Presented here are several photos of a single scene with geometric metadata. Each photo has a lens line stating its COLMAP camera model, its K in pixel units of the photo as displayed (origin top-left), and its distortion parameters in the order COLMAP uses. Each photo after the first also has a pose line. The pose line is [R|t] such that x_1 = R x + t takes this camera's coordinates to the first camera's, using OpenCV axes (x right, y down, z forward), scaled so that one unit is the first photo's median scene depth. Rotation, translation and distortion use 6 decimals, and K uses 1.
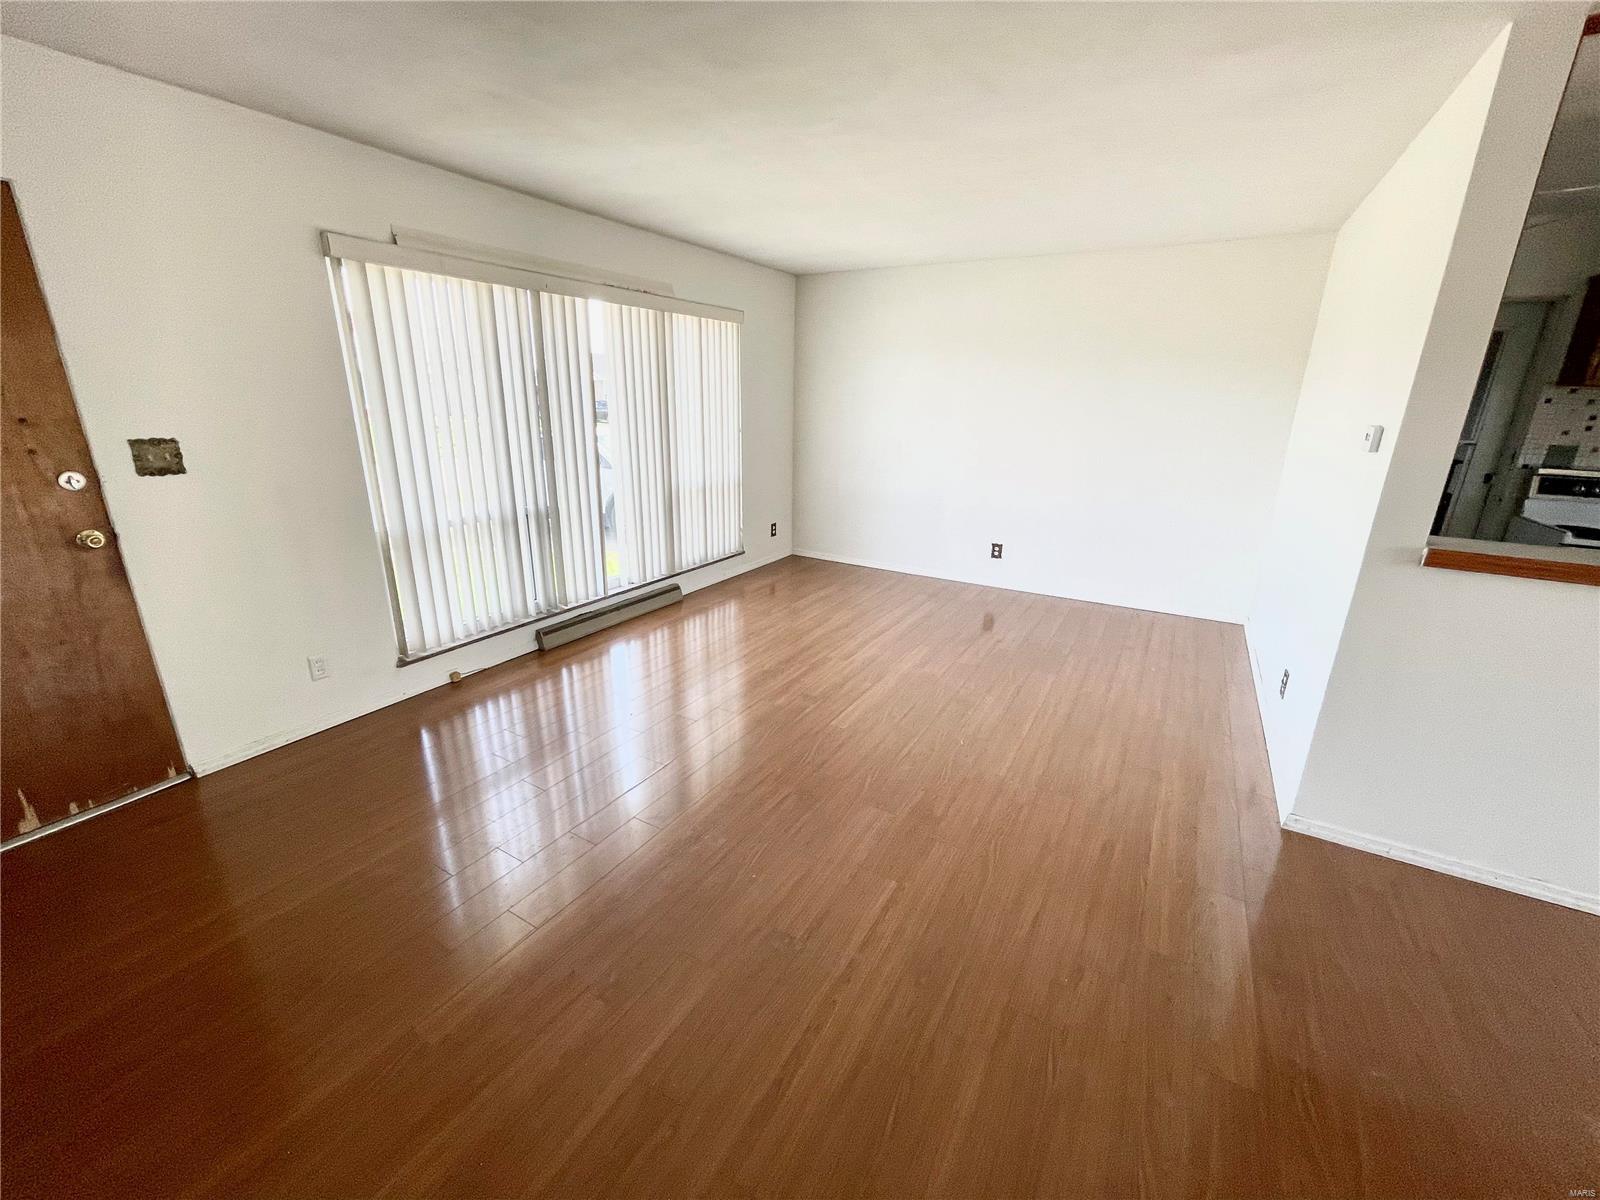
lens RADIAL K [[646.8, 0, 800.0], [0, 646.8, 600.0], [0, 0, 1]] dist [-0.002144, -0.000345]
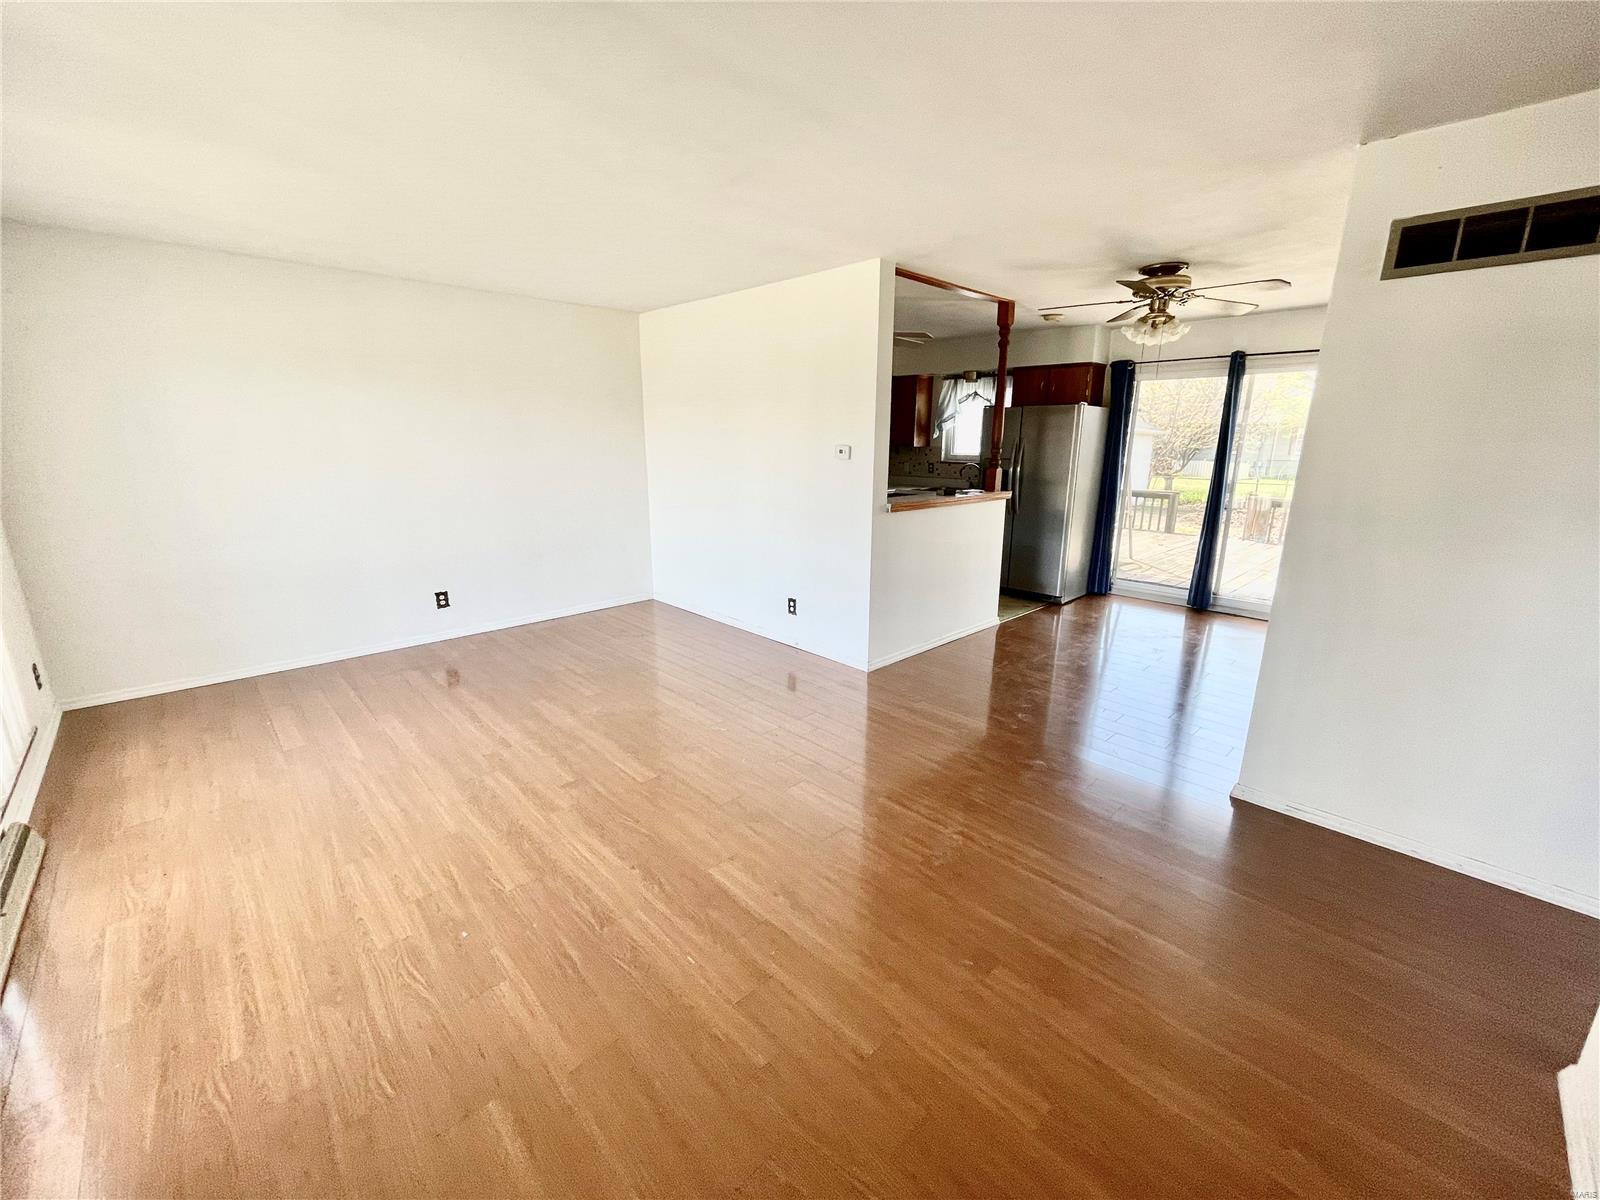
lens RADIAL K [[646.8, 0, 800.0], [0, 646.8, 600.0], [0, 0, 1]] dist [-0.002144, -0.000345]
pose [[0.262062, -0.252014, 0.931564, -0.541155], [0.292171, 0.940718, 0.172298, -0.114398], [-0.919761, 0.227023, 0.320158, 0.342278]]
